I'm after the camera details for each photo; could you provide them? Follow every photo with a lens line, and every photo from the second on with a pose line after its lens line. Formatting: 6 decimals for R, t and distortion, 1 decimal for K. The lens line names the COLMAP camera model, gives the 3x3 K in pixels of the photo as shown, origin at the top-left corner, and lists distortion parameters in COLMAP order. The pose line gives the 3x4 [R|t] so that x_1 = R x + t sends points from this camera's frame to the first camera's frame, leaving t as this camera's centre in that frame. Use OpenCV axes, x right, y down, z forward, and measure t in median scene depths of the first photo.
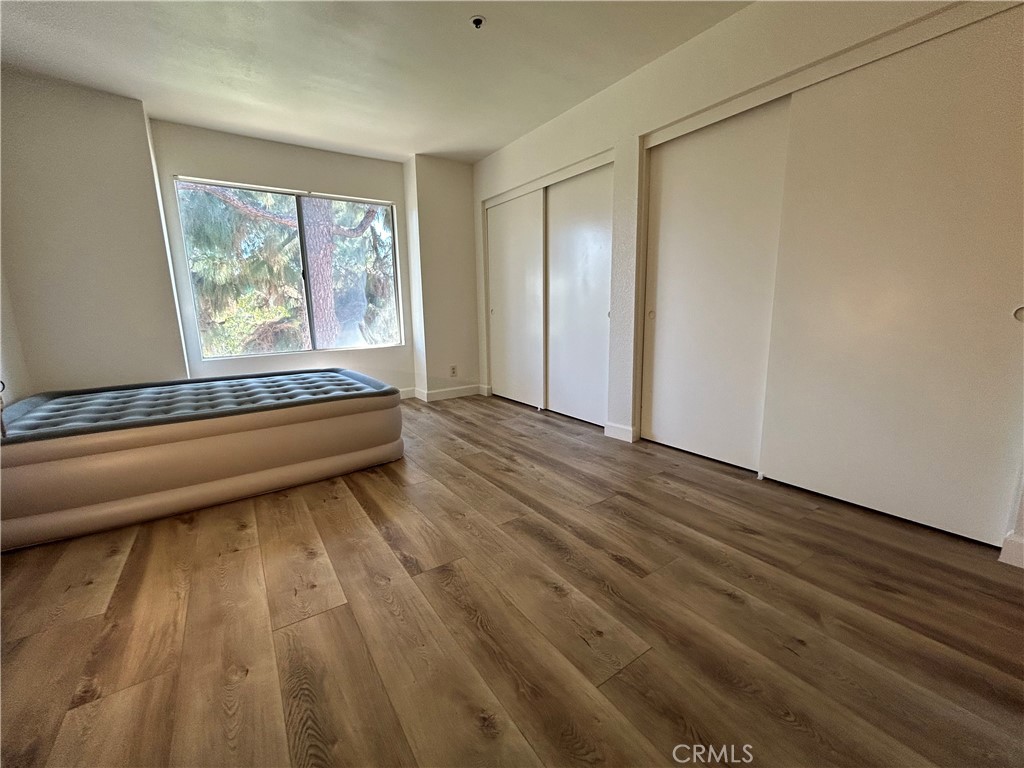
lens RADIAL K [[413.4, 0, 512.8], [0, 413.4, 383.3], [0, 0, 1]] dist [-0.000914, 0.000265]
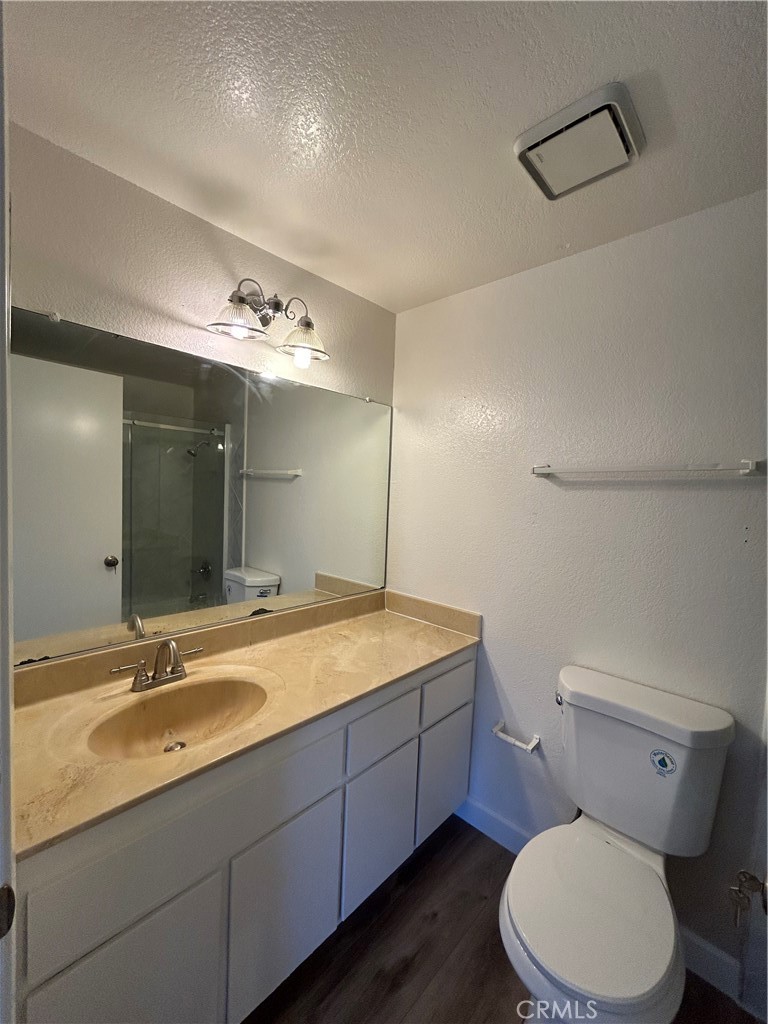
lens RADIAL K [[413.4, 0, 384.9], [0, 413.4, 511.7], [0, 0, 1]] dist [-0.000914, 0.000265]
pose [[-0.212485, -0.041933, 0.976264, -0.358442], [0.140279, 0.987421, 0.072943, -0.274795], [-0.967043, 0.152448, -0.203930, 1.008201]]
